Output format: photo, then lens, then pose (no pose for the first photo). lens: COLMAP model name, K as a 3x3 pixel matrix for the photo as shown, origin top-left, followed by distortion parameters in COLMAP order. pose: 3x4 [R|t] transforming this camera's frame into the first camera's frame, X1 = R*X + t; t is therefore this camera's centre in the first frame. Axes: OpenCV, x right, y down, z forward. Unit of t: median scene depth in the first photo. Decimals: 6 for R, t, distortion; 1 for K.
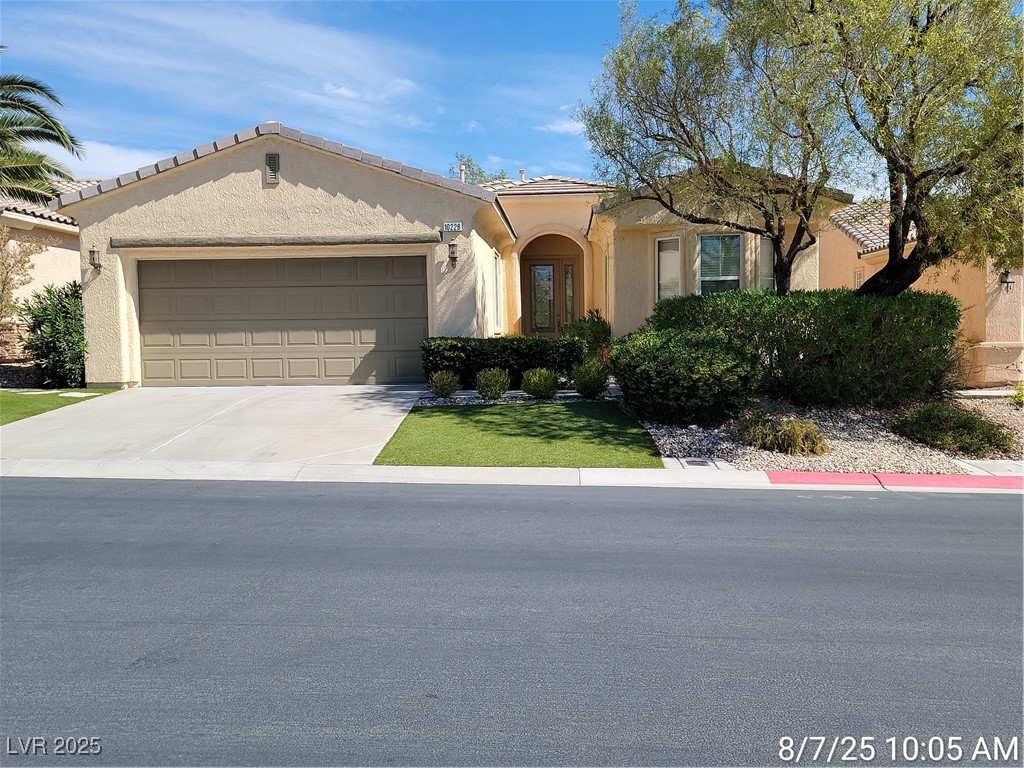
lens RADIAL K [[703.3, 0, 513.4], [0, 703.3, 382.5], [0, 0, 1]] dist [0.035832, -0.036811]
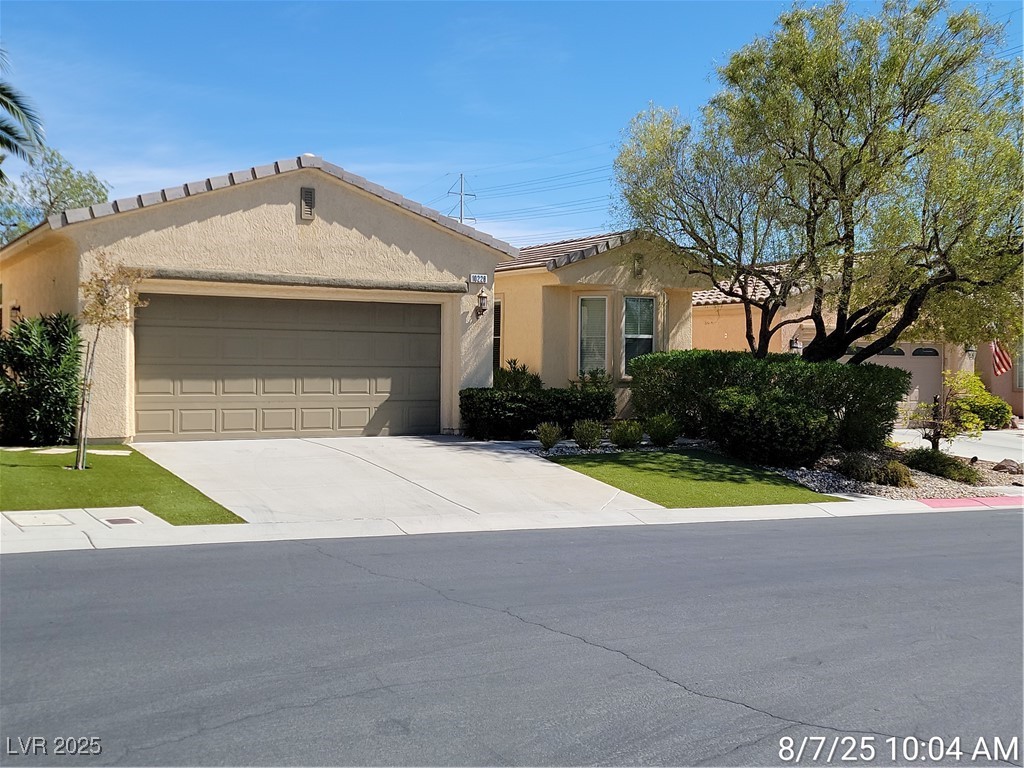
lens RADIAL K [[703.3, 0, 512.1], [0, 703.3, 384.3], [0, 0, 1]] dist [0.035832, -0.036811]
pose [[0.933842, 0.014513, 0.357391, -0.409870], [0.008721, 0.997956, -0.063313, -0.005518], [-0.357579, 0.062241, 0.931806, 0.055411]]
